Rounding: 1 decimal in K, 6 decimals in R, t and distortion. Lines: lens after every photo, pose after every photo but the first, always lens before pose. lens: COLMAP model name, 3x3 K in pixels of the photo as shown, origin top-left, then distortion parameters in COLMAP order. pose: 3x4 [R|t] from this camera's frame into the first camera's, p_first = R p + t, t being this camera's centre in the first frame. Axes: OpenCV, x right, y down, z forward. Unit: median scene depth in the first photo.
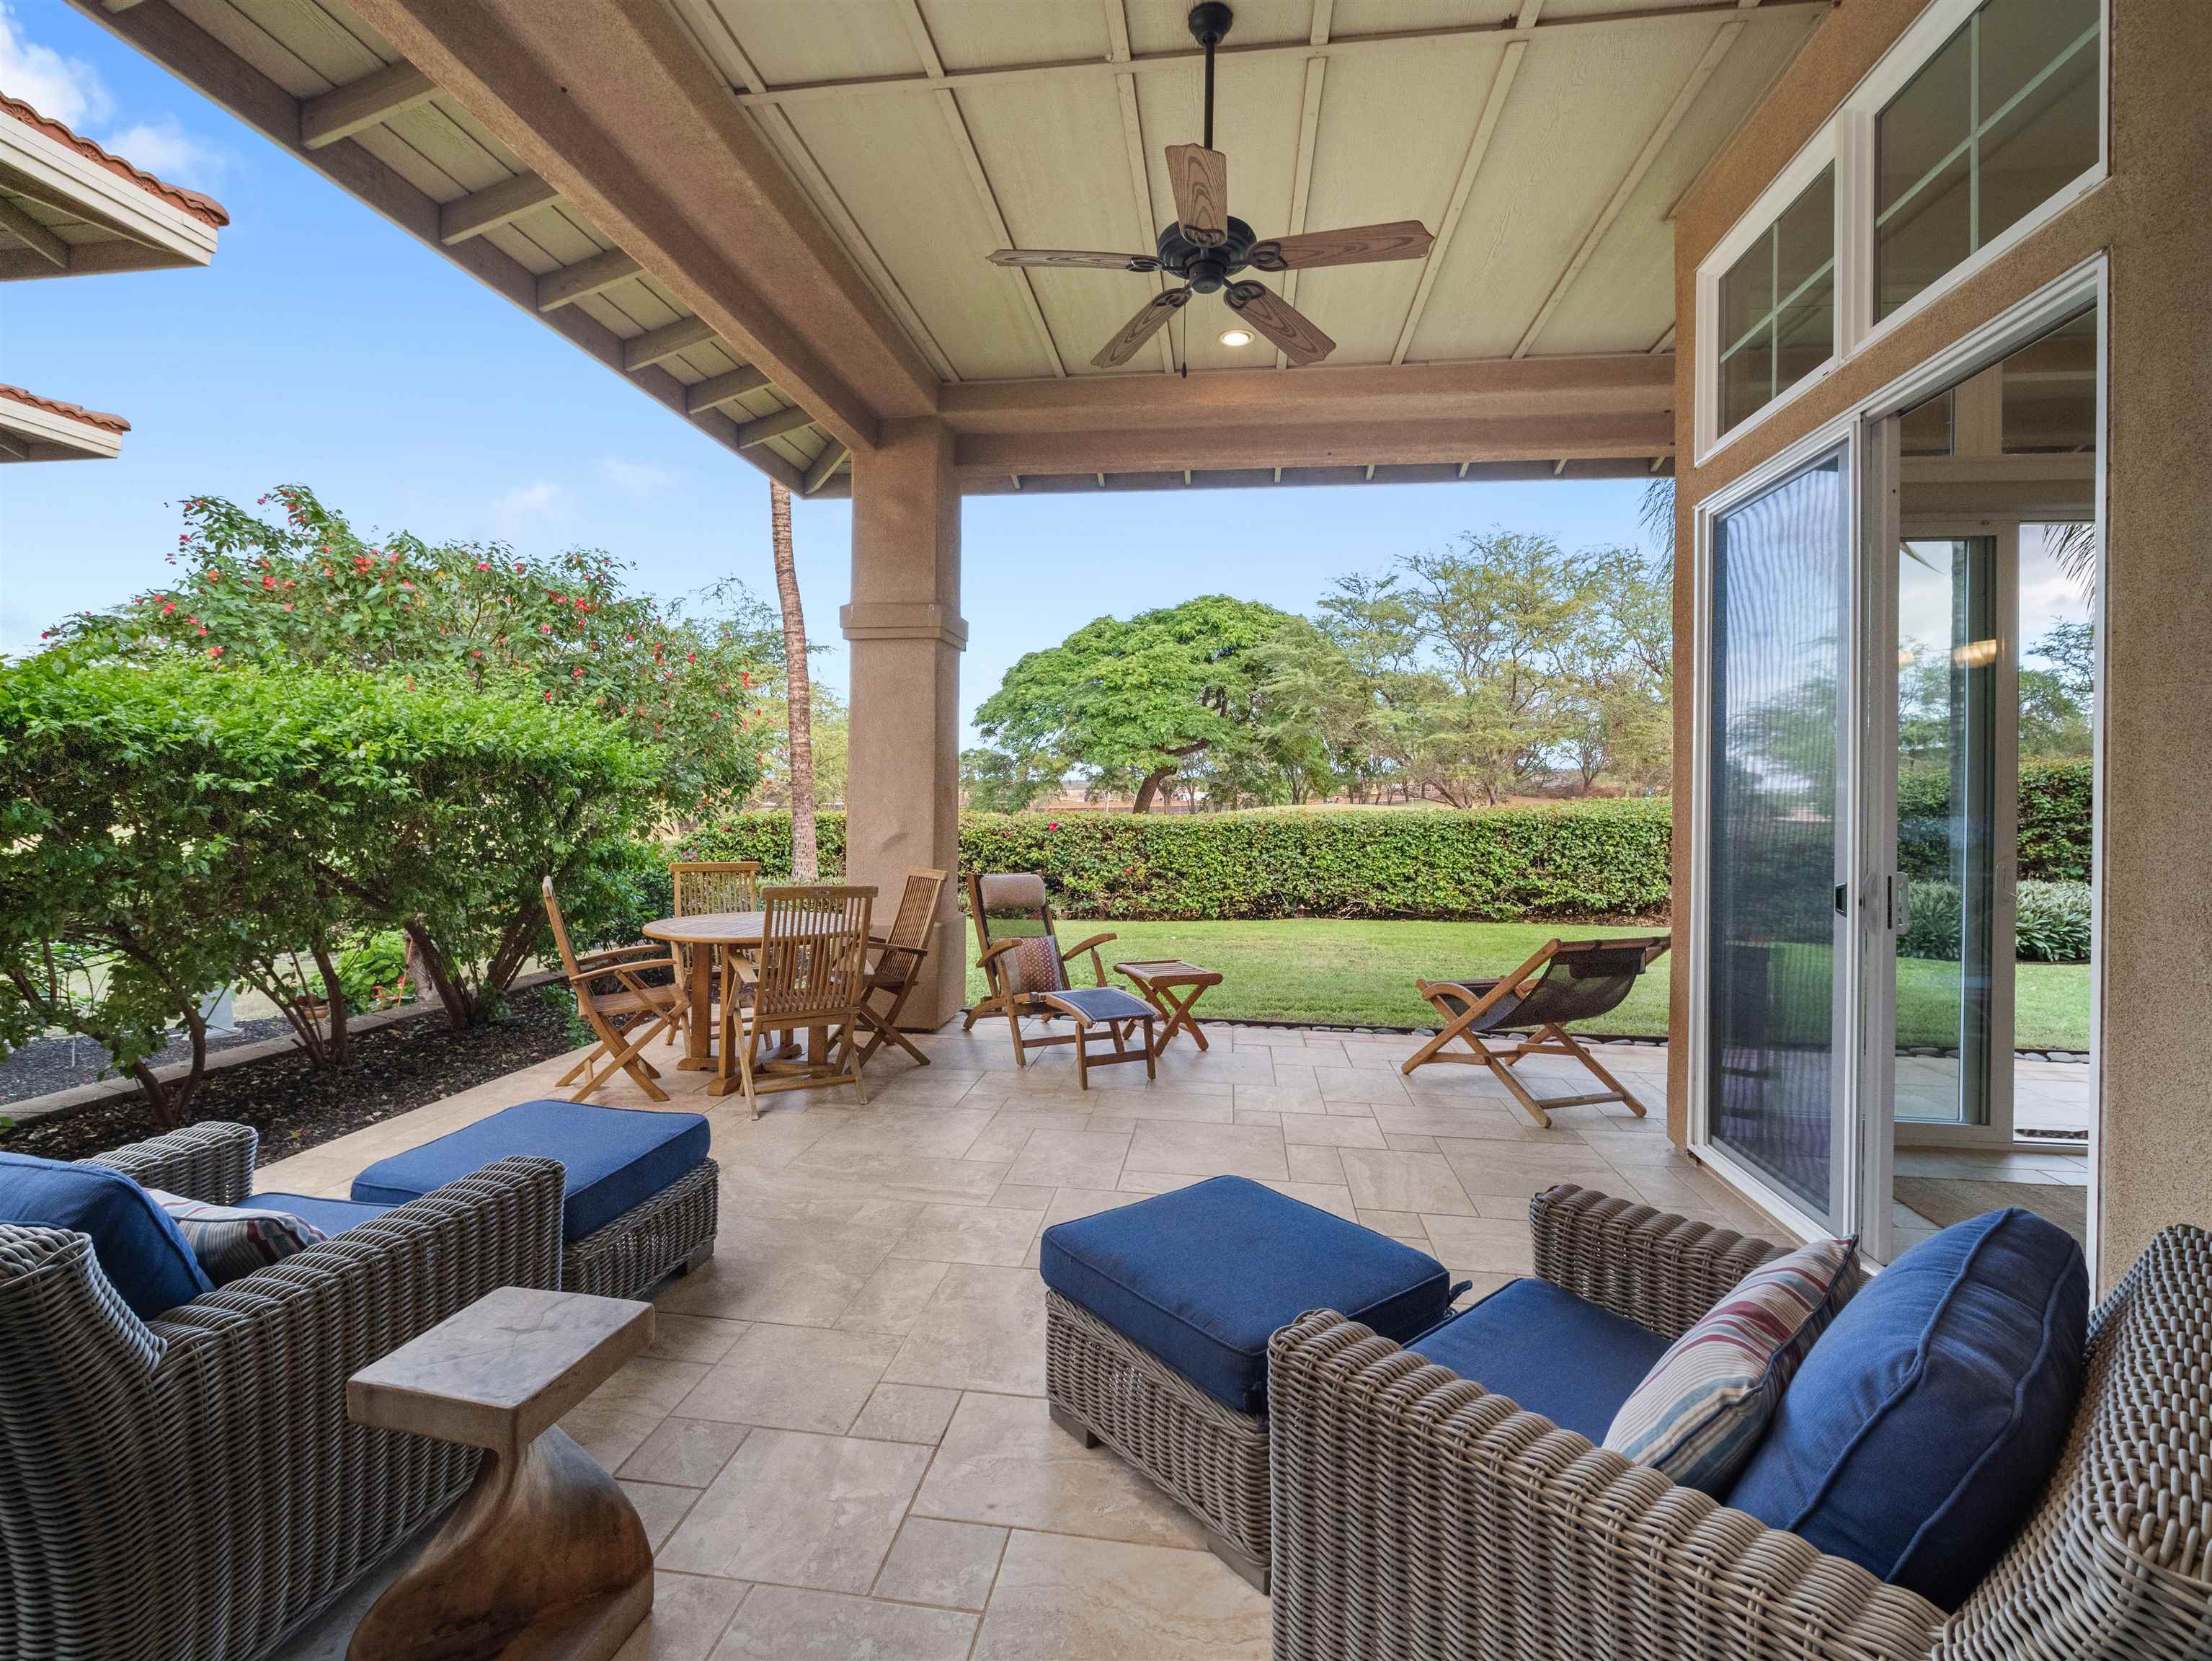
lens RADIAL K [[995.6, 0, 1100.3], [0, 995.6, 797.8], [0, 0, 1]] dist [-0.004785, -0.001400]
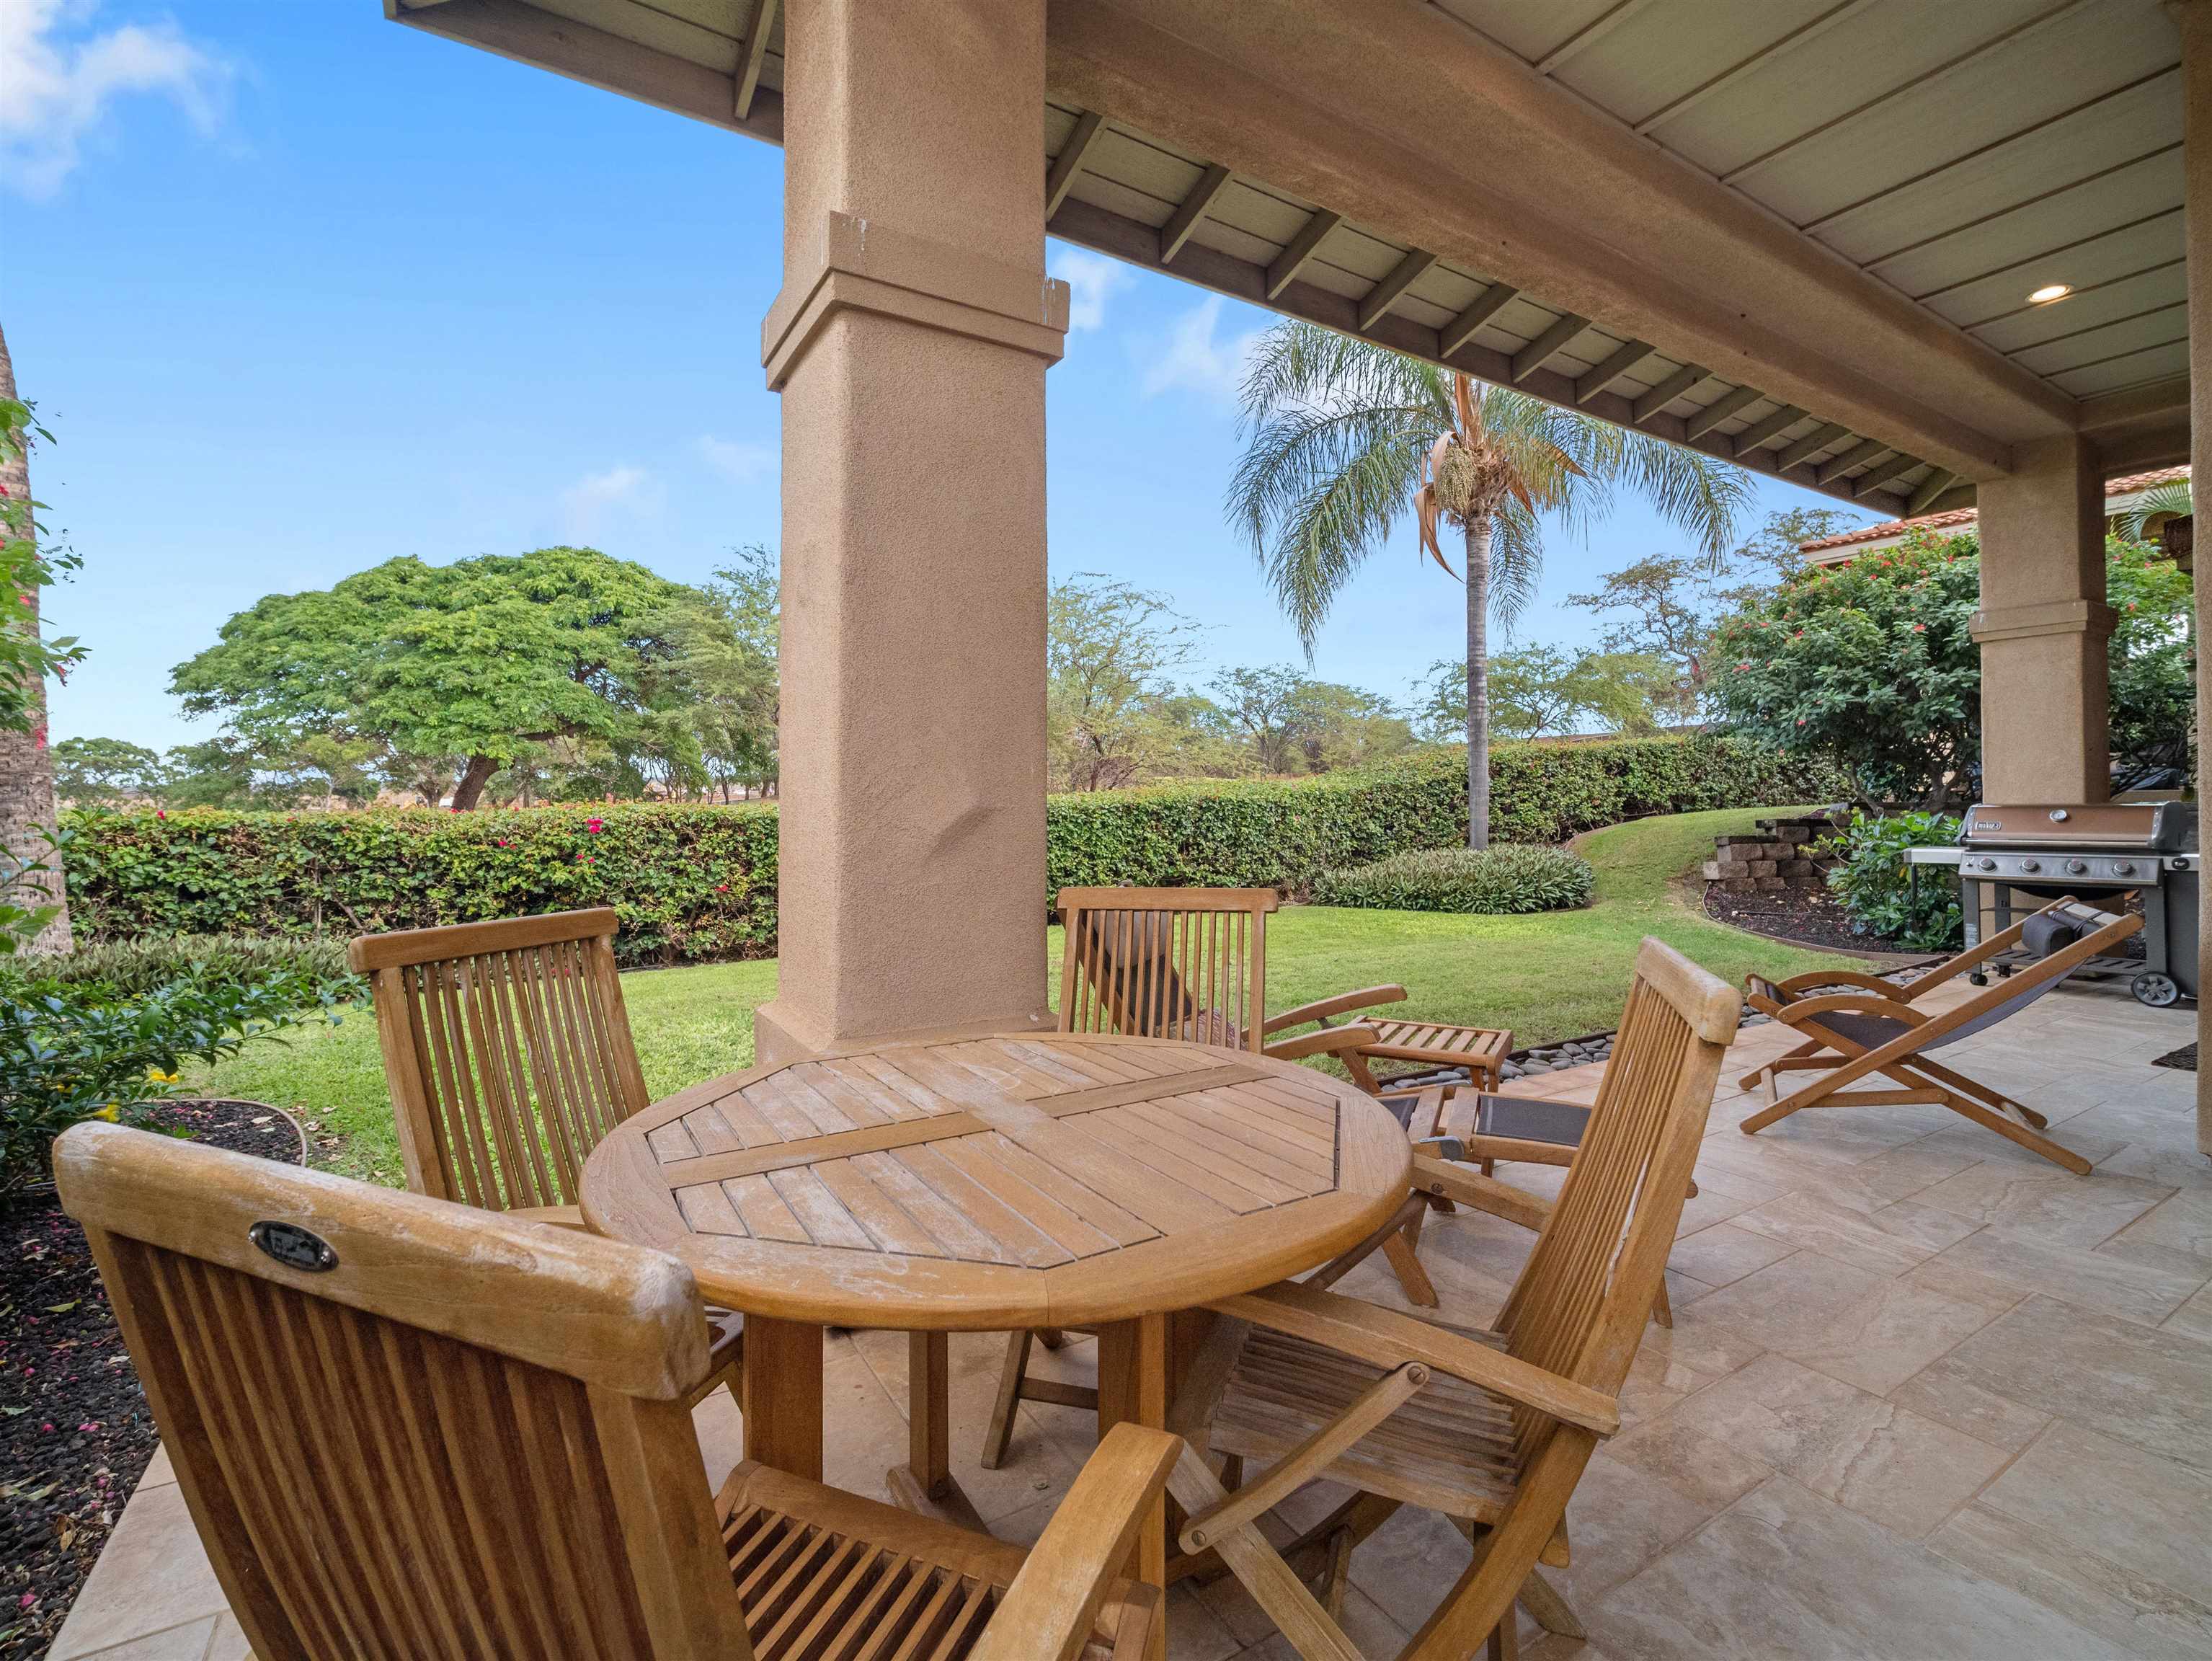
lens RADIAL K [[995.6, 0, 1100.3], [0, 995.6, 797.8], [0, 0, 1]] dist [-0.004785, -0.001400]
pose [[0.776204, -0.012590, 0.630356, -0.196016], [0.014608, 0.999891, 0.001983, 0.014336], [-0.630312, 0.007669, 0.776304, 0.304558]]
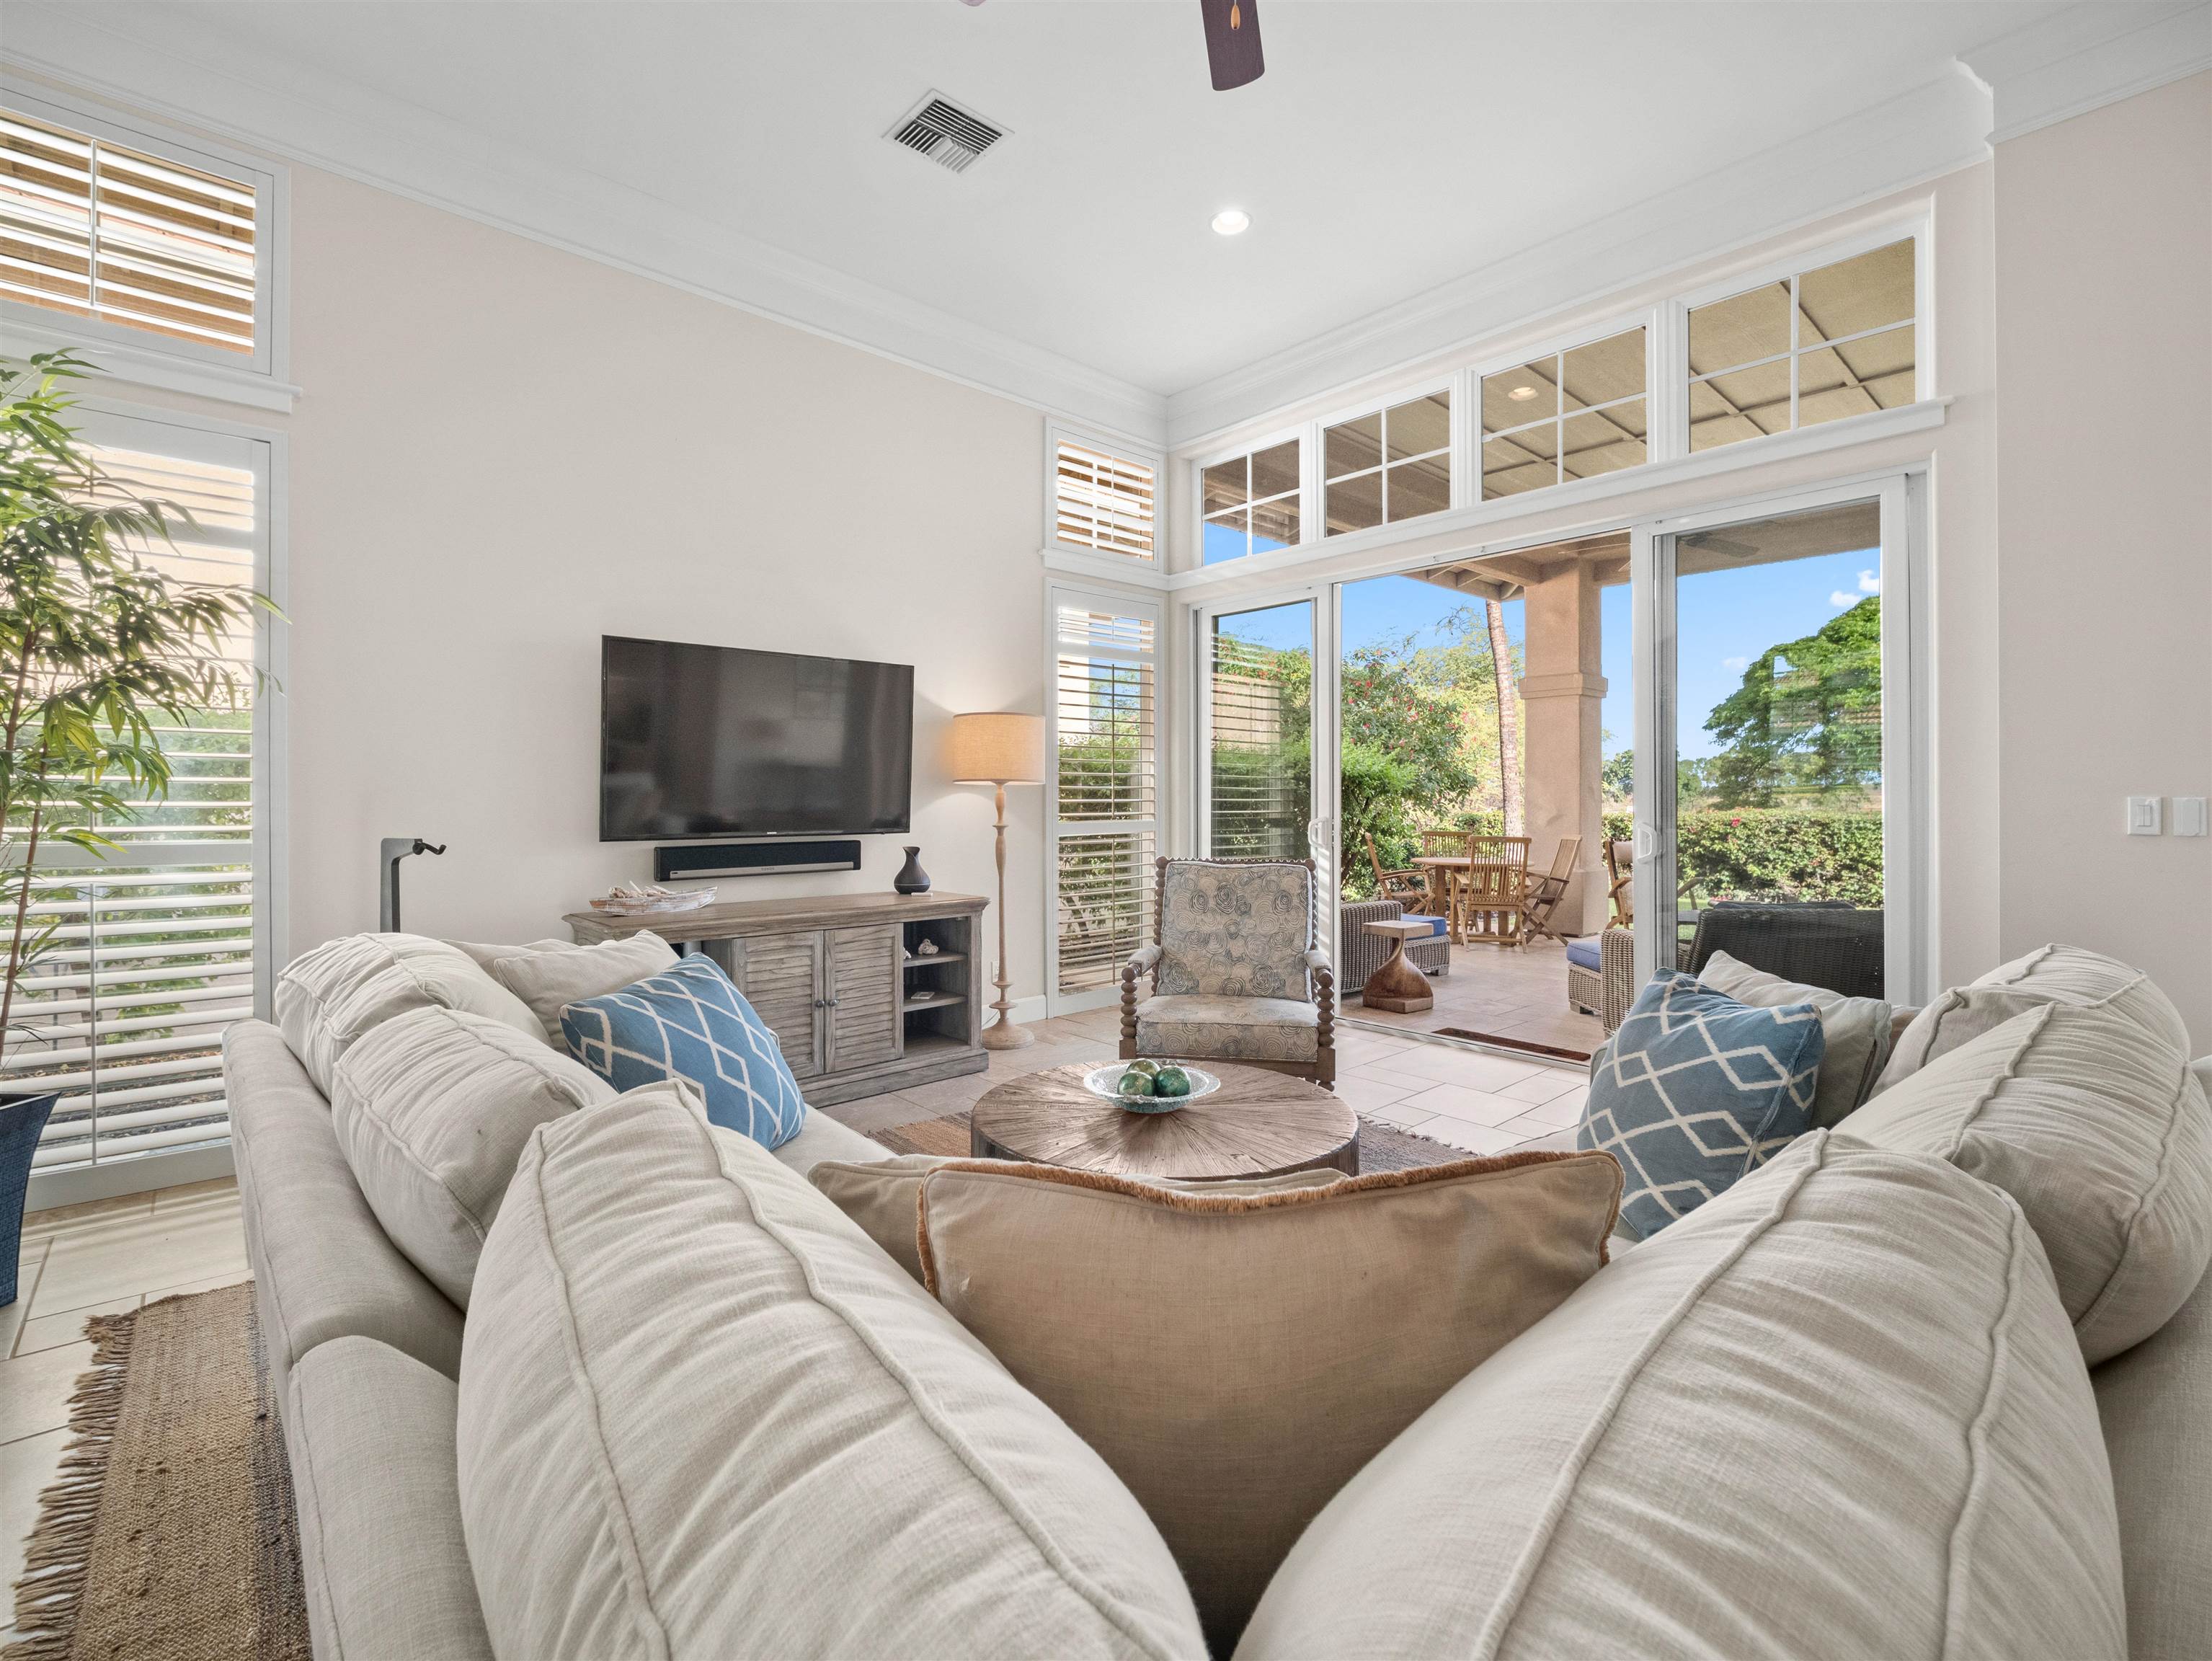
lens RADIAL K [[995.6, 0, 1100.3], [0, 995.6, 797.8], [0, 0, 1]] dist [-0.004785, -0.001400]
pose [[0.764293, -0.010974, -0.644776, 0.131200], [0.004817, 0.999924, -0.011309, 0.010558], [0.644851, 0.005538, 0.764288, -0.346852]]
